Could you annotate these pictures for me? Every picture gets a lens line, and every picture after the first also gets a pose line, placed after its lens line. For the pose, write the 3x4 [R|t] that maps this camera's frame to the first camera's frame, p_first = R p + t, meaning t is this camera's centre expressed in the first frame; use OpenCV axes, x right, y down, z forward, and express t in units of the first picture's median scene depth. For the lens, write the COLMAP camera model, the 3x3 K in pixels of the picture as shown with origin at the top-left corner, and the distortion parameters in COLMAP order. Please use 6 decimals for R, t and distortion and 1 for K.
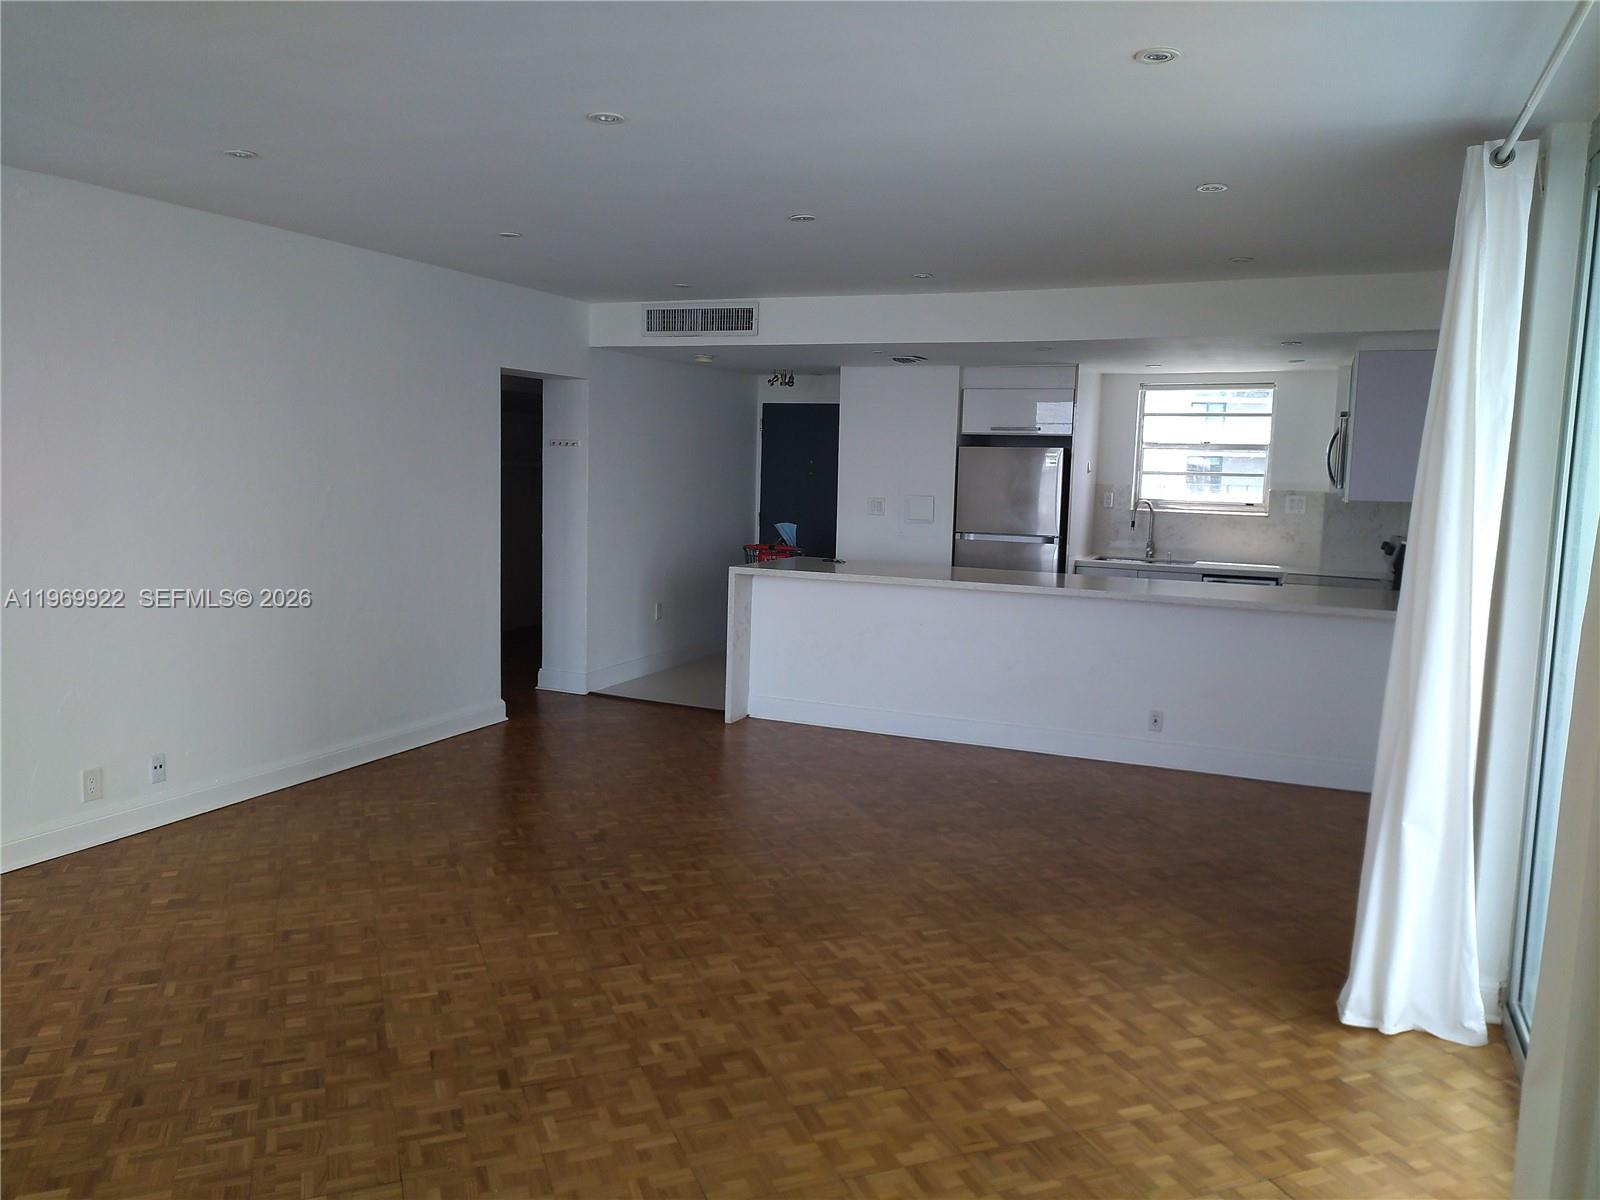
lens RADIAL K [[1191.0, 0, 788.6], [0, 1191.0, 587.7], [0, 0, 1]] dist [0.052647, -0.055123]
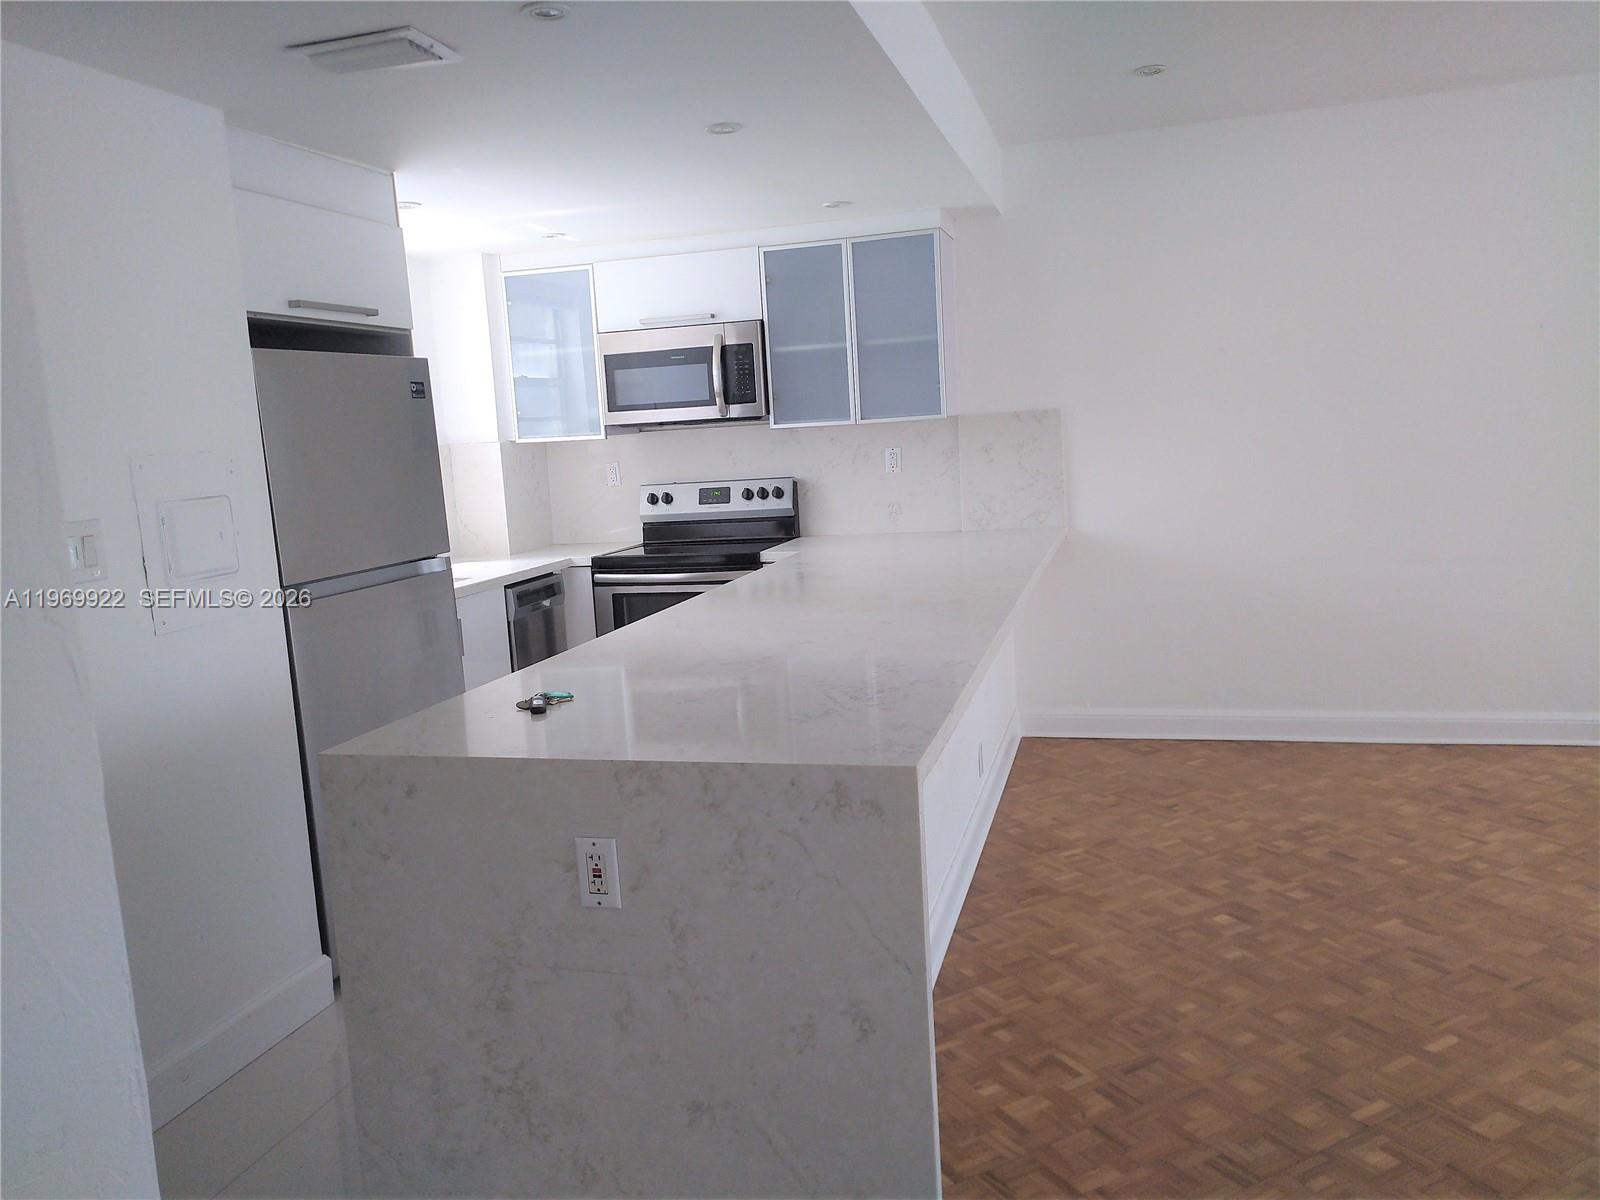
lens RADIAL K [[1191.0, 0, 788.6], [0, 1191.0, 587.7], [0, 0, 1]] dist [0.052647, -0.055123]
pose [[-0.131783, -0.147979, 0.980171, -0.447013], [0.162954, 0.972109, 0.168671, -0.157076], [-0.977793, 0.181951, -0.103994, 1.684920]]
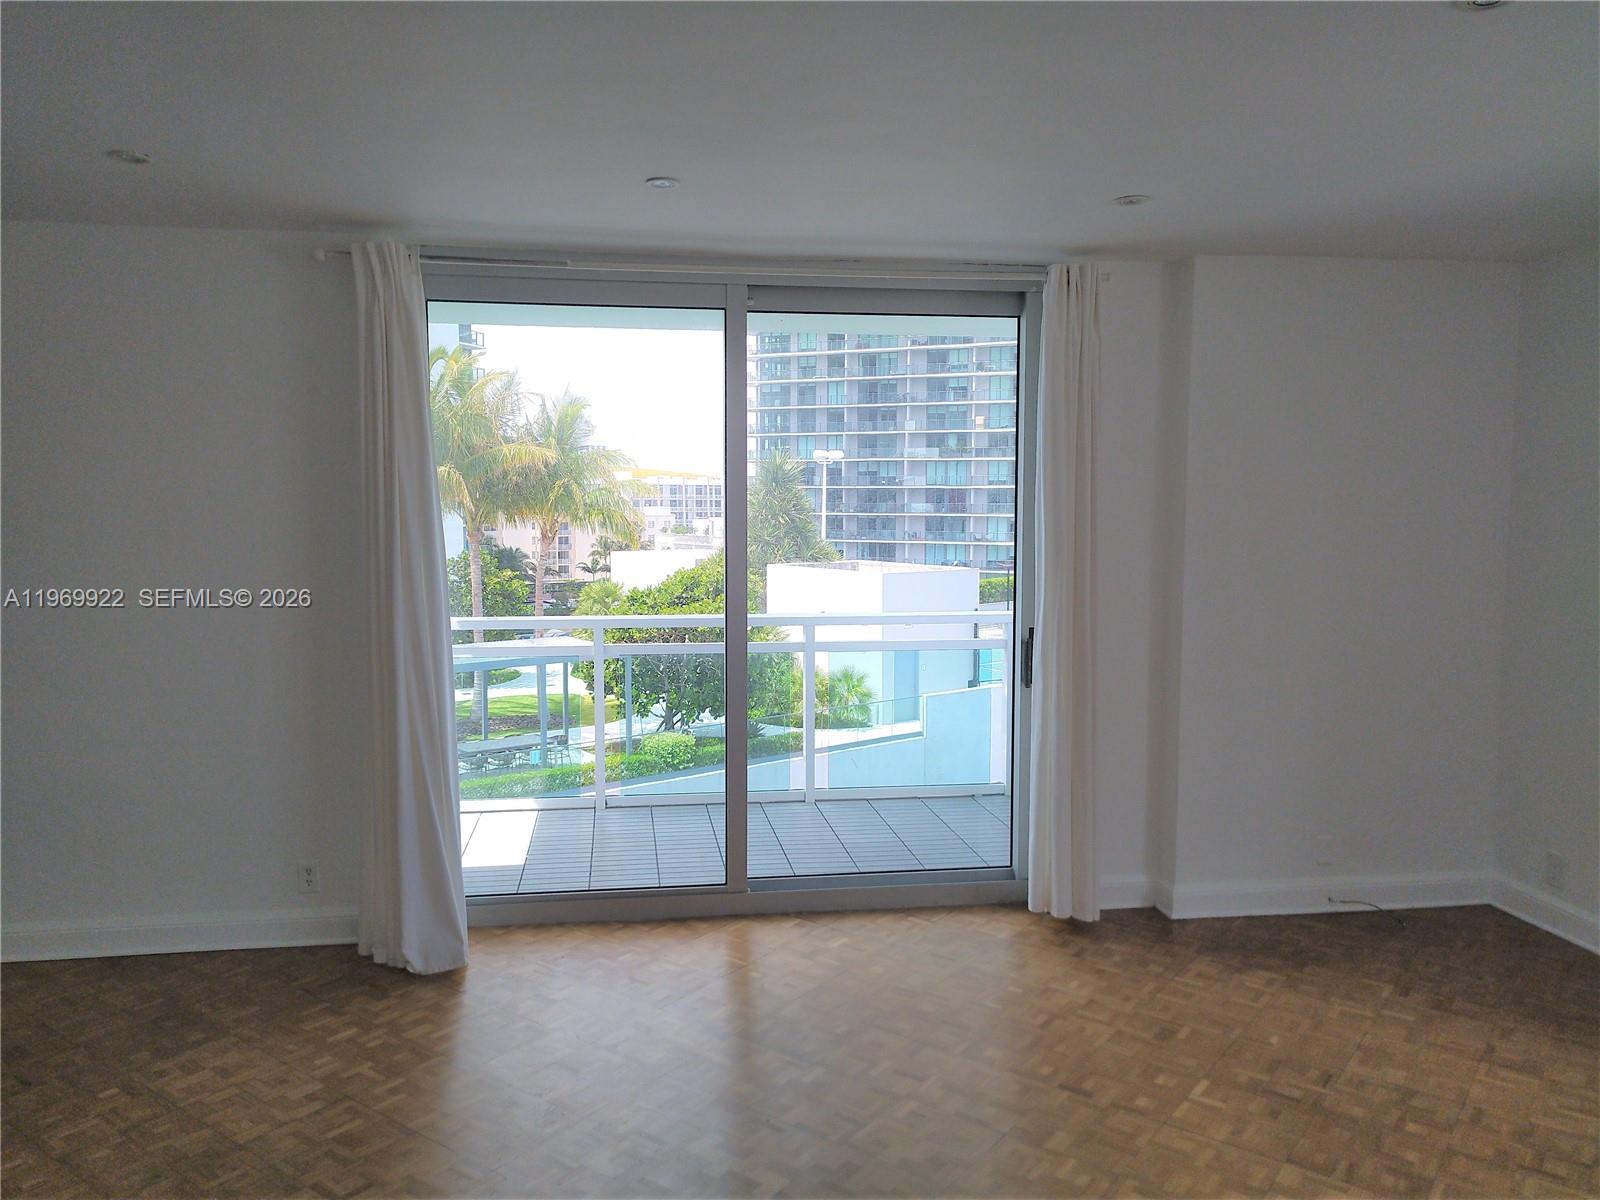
lens RADIAL K [[1191.0, 0, 788.6], [0, 1191.0, 587.7], [0, 0, 1]] dist [0.052647, -0.055123]
pose [[-0.532598, -0.092180, 0.841333, -0.536087], [0.074531, 0.985082, 0.155110, -0.136176], [-0.843080, 0.145317, -0.517783, 1.023888]]
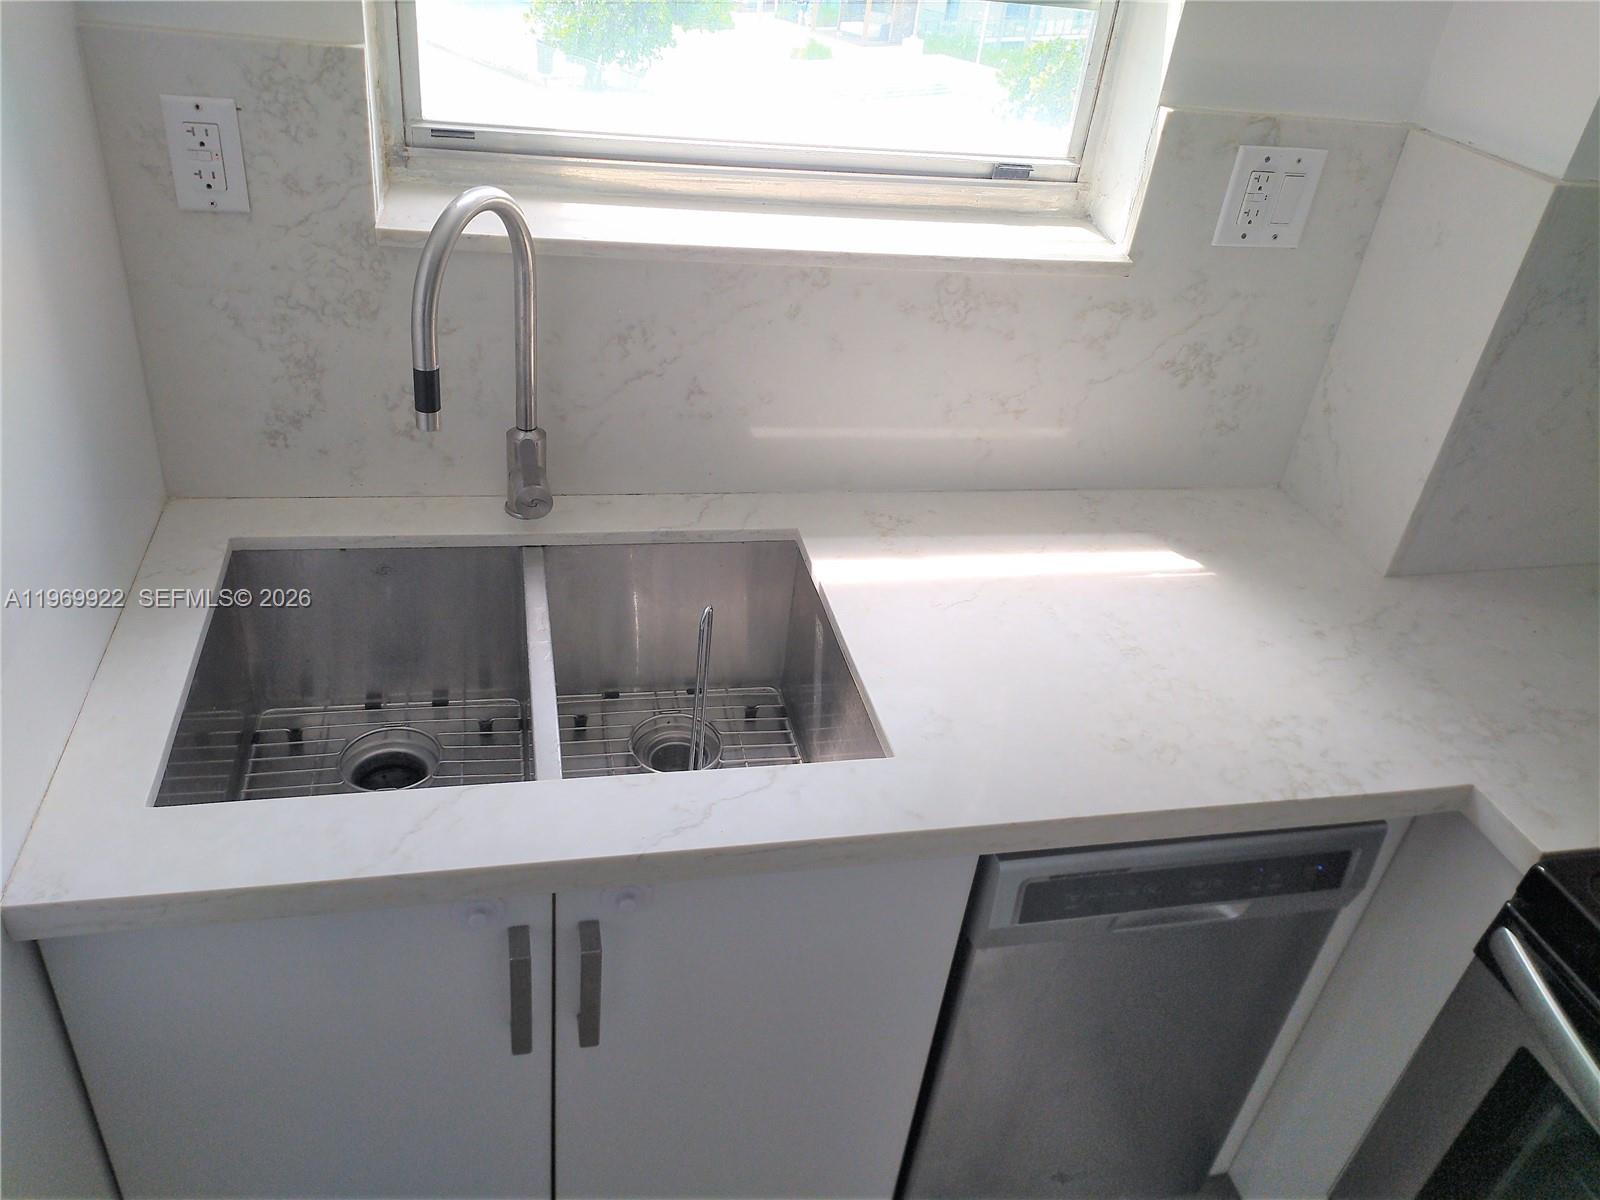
lens RADIAL K [[1191.0, 0, 788.6], [0, 1191.0, 587.7], [0, 0, 1]] dist [0.052647, -0.055123]
pose [[0.800655, -0.277842, 0.530807, 0.468758], [-0.014366, 0.876810, 0.480622, -0.197547], [-0.598954, -0.392438, 0.698030, 1.685130]]
